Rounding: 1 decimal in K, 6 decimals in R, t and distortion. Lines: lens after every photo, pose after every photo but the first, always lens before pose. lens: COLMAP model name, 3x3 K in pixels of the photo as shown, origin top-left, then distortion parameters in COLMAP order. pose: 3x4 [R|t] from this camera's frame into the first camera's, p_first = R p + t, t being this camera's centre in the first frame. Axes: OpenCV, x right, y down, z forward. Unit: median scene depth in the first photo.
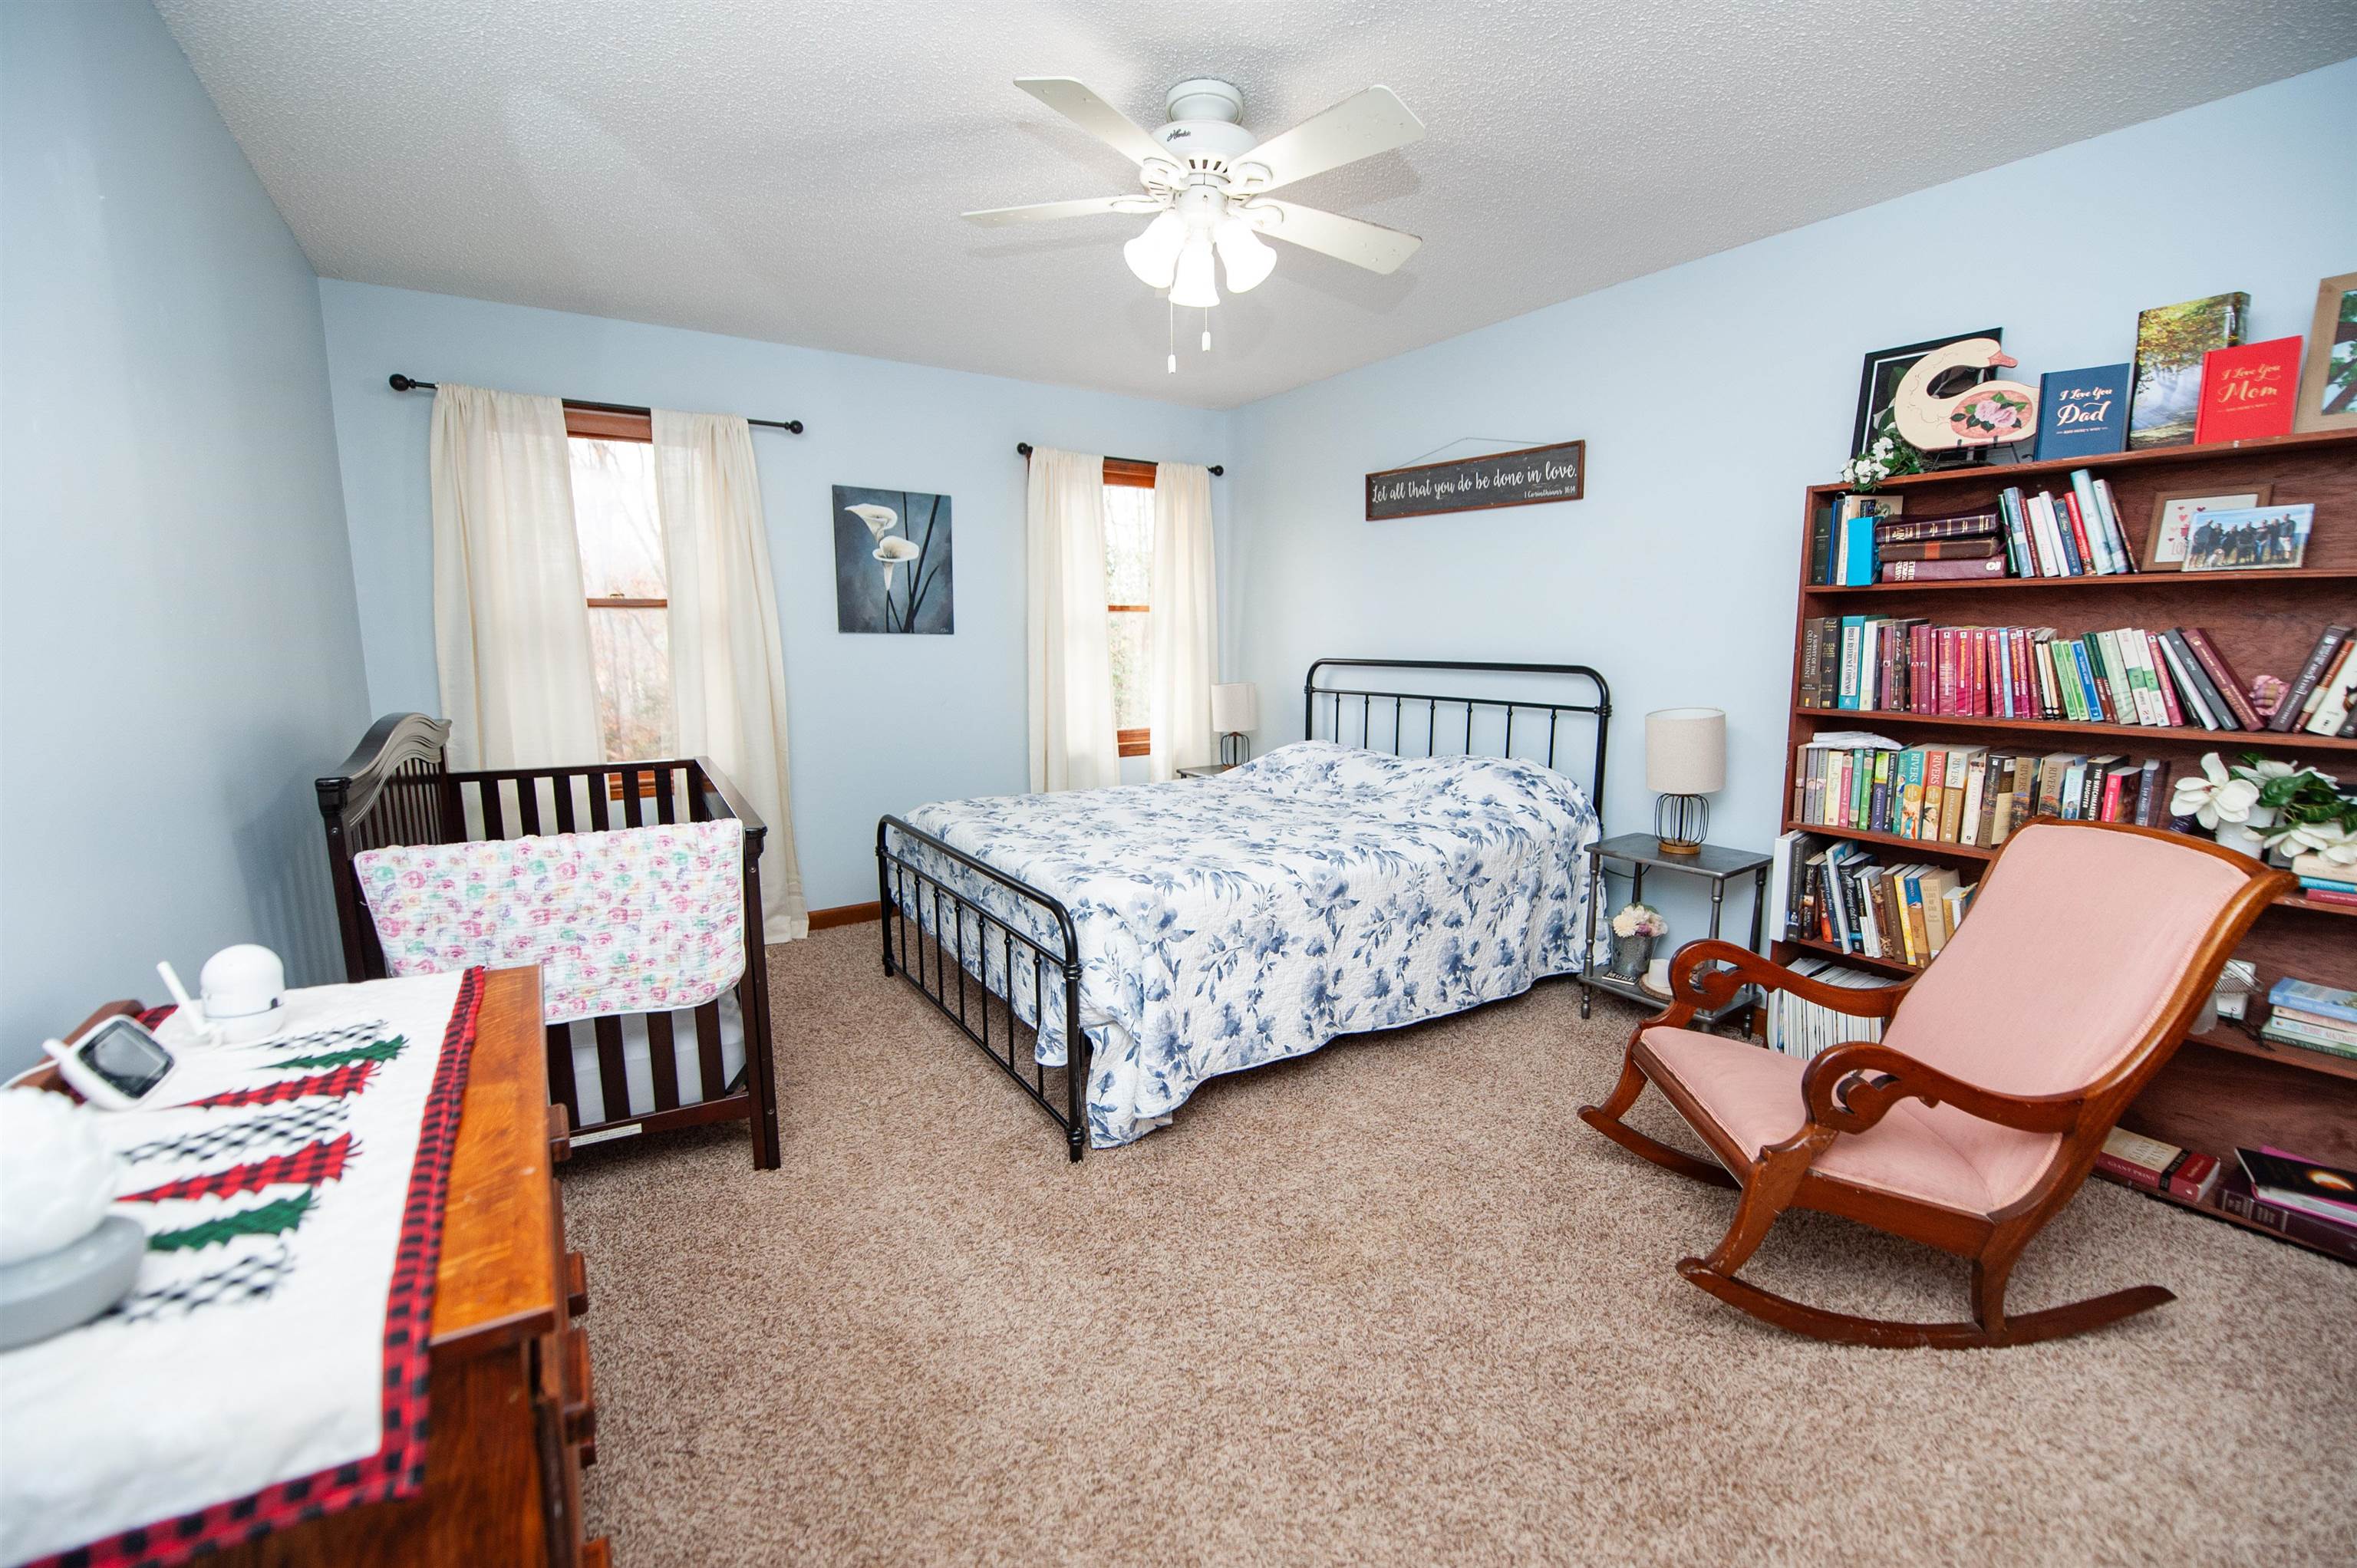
lens RADIAL K [[938.0, 0, 1183.1], [0, 938.0, 789.3], [0, 0, 1]] dist [-0.016090, -0.003090]
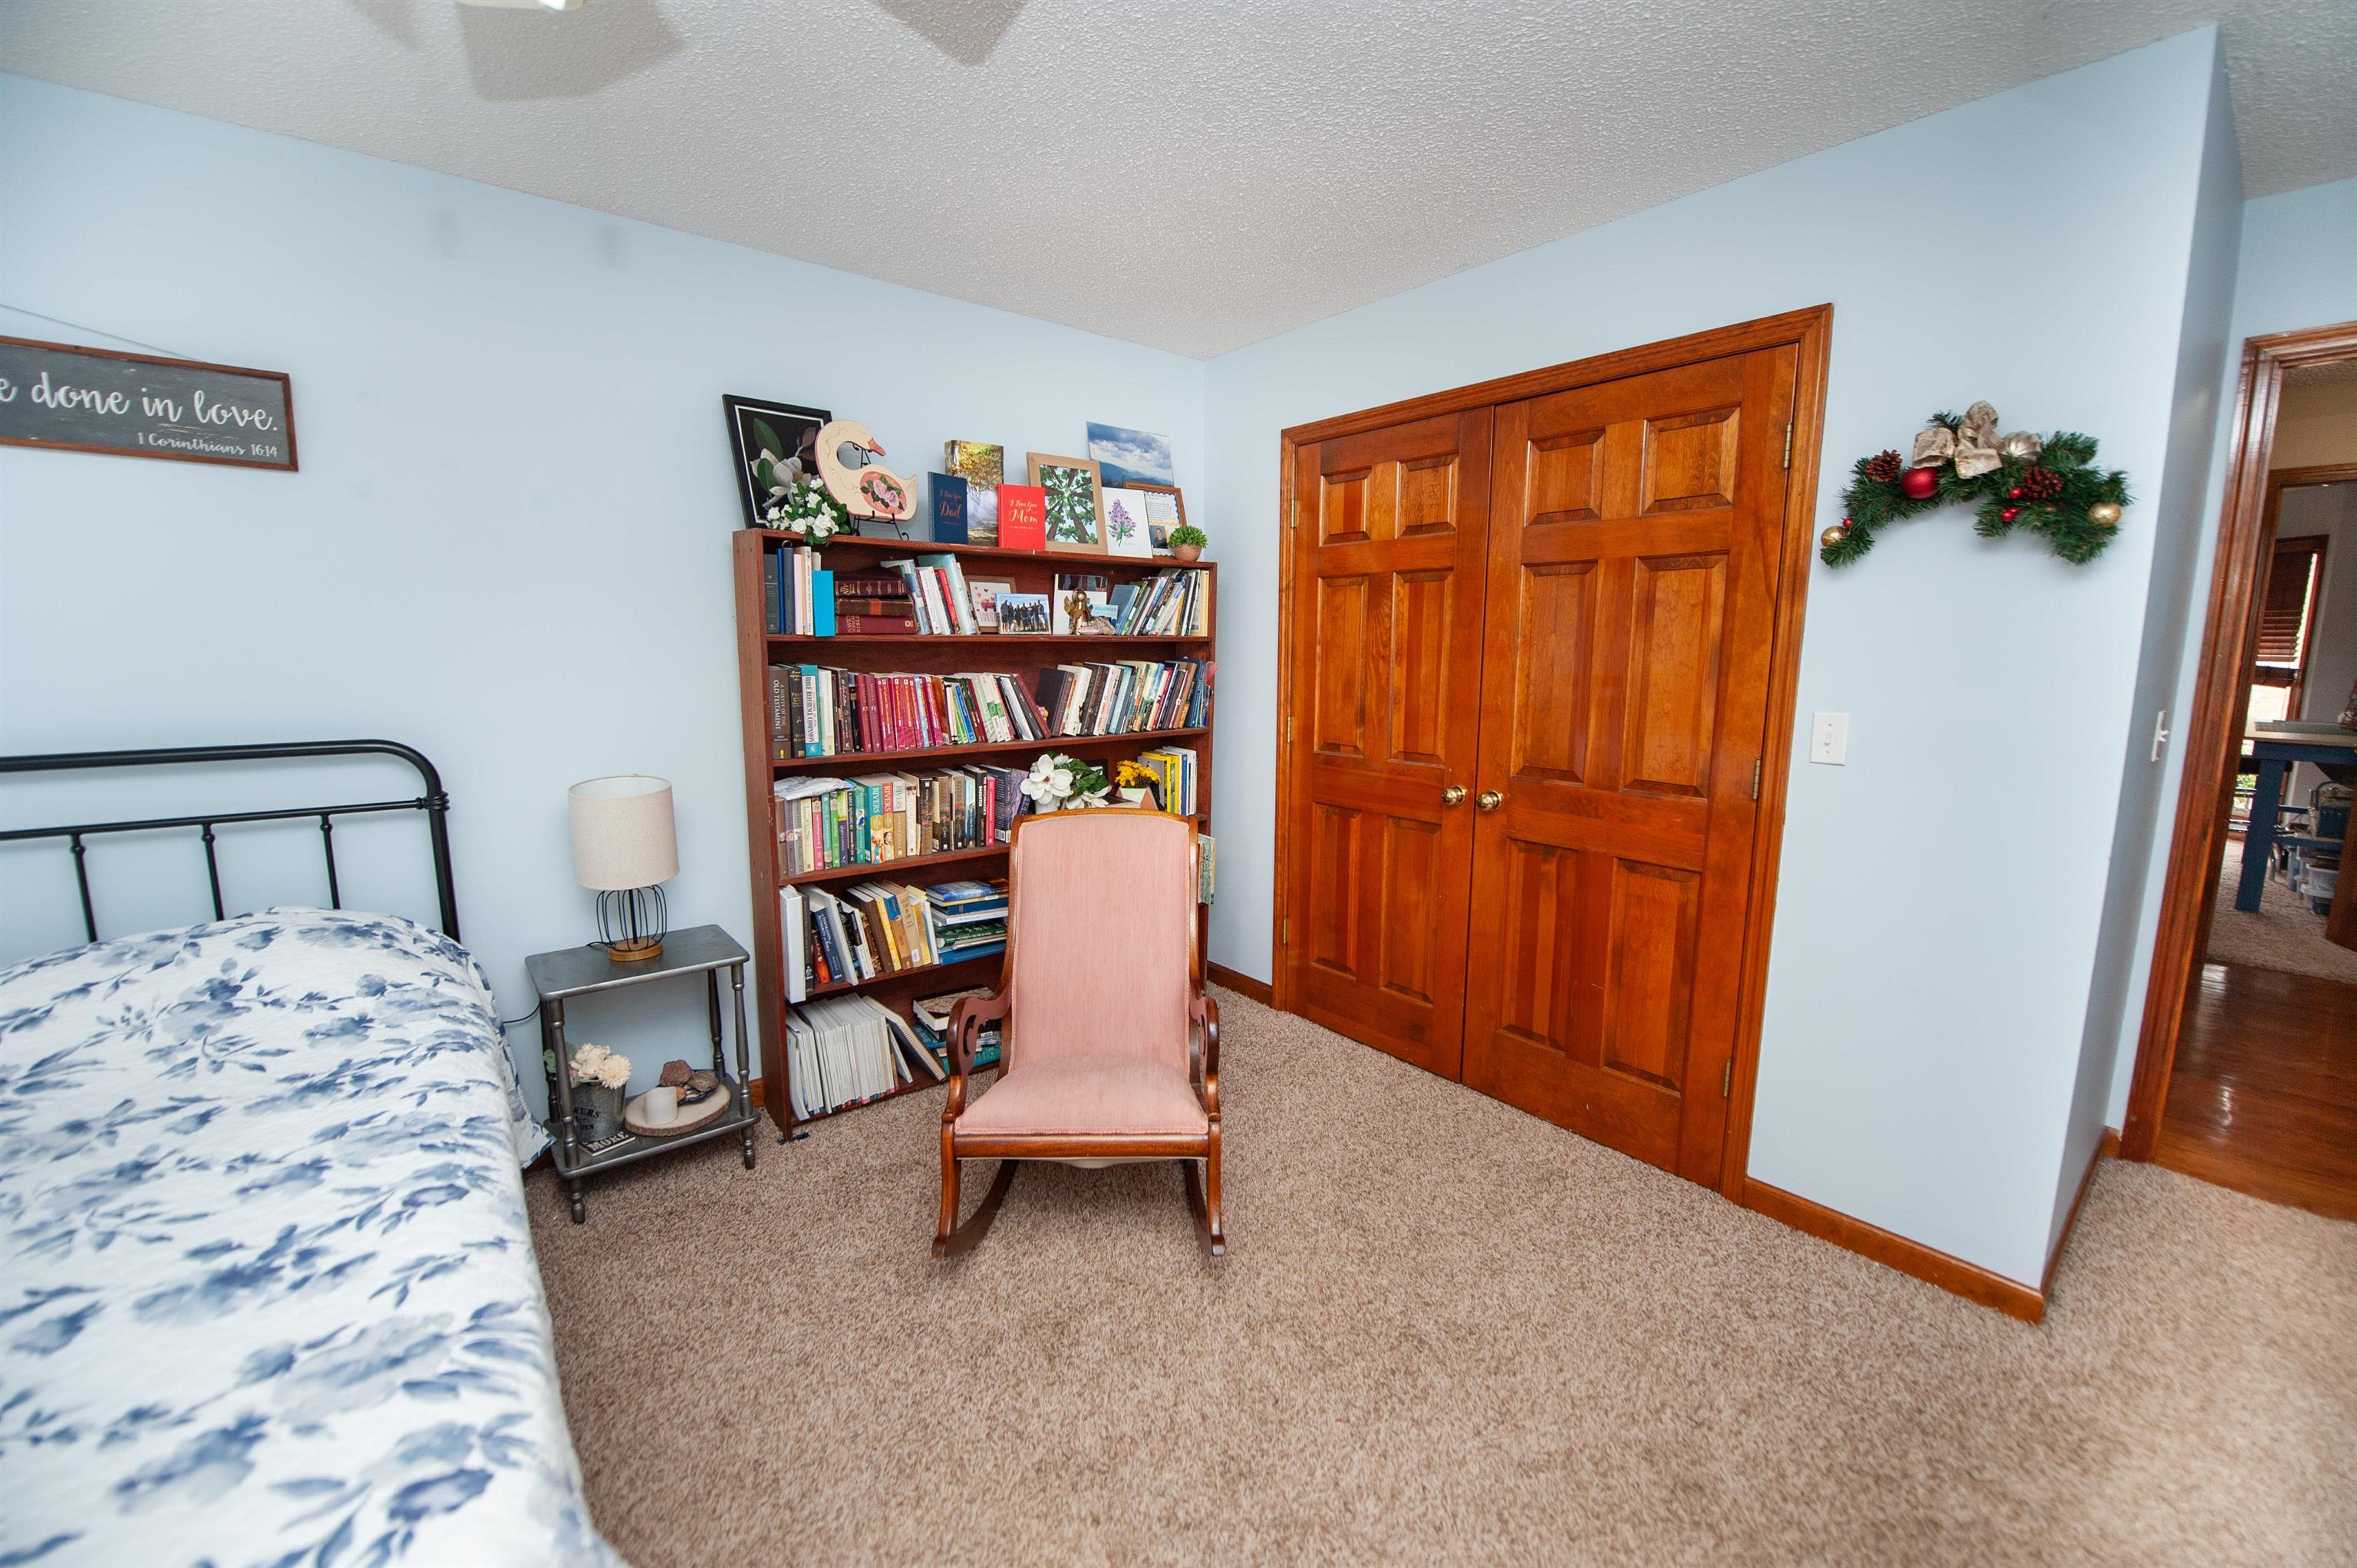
lens RADIAL K [[938.0, 0, 1183.1], [0, 938.0, 789.3], [0, 0, 1]] dist [-0.016090, -0.003090]
pose [[-0.094890, -0.145973, 0.984727, -0.343629], [0.159719, 0.974143, 0.159795, -0.153553], [-0.982591, 0.172443, -0.069121, 0.697408]]
